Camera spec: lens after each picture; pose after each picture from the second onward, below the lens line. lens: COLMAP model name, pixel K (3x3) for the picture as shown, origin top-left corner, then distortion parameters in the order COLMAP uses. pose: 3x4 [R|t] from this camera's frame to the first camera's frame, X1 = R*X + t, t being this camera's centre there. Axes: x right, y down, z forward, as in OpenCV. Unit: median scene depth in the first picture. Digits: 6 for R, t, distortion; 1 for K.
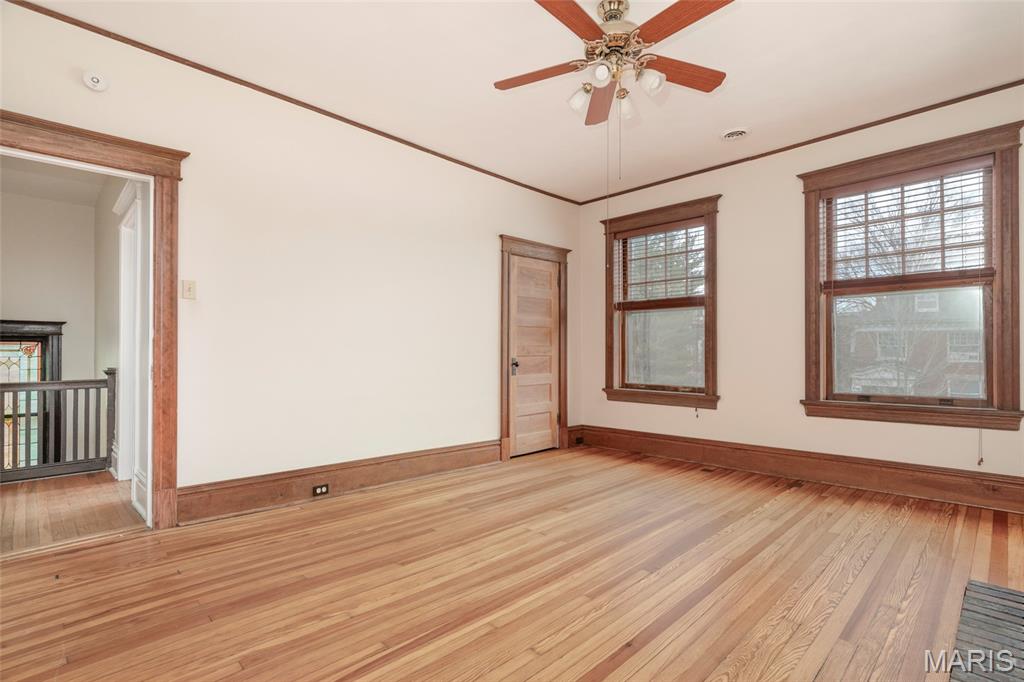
lens RADIAL K [[473.4, 0, 511.3], [0, 473.4, 353.6], [0, 0, 1]] dist [0.022396, -0.000127]
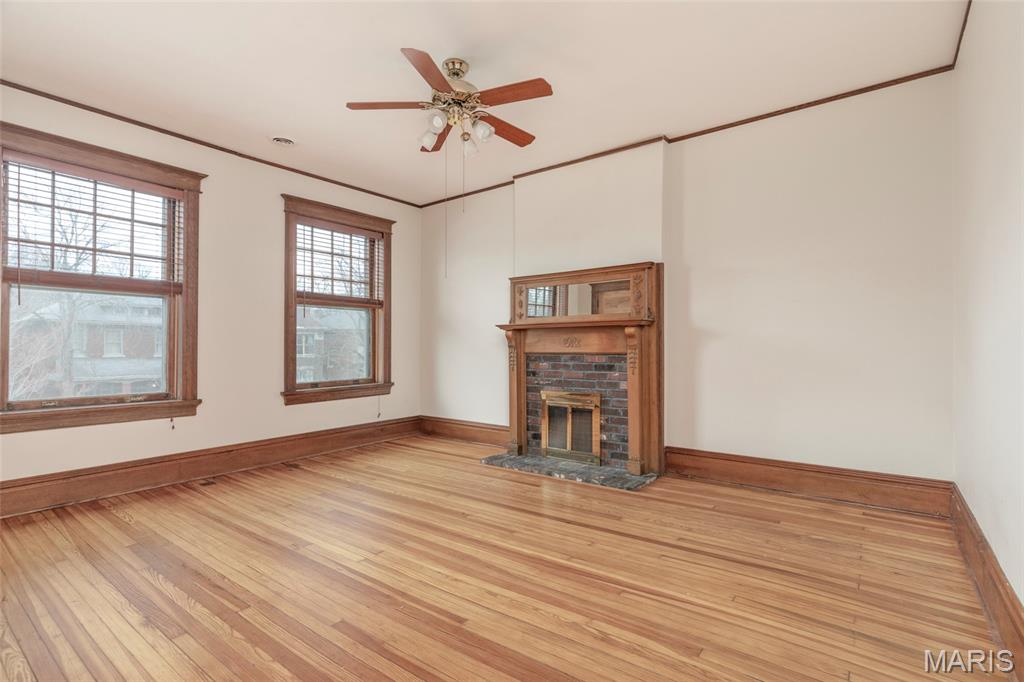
lens RADIAL K [[502.8, 0, 508.8], [0, 502.8, 338.5], [0, 0, 1]] dist [-0.000337, 0.000049]
pose [[-0.143424, 0.025530, 0.989332, -0.819618], [0.009102, 0.999659, -0.024477, 0.005606], [-0.989620, 0.005495, -0.143607, 0.809365]]
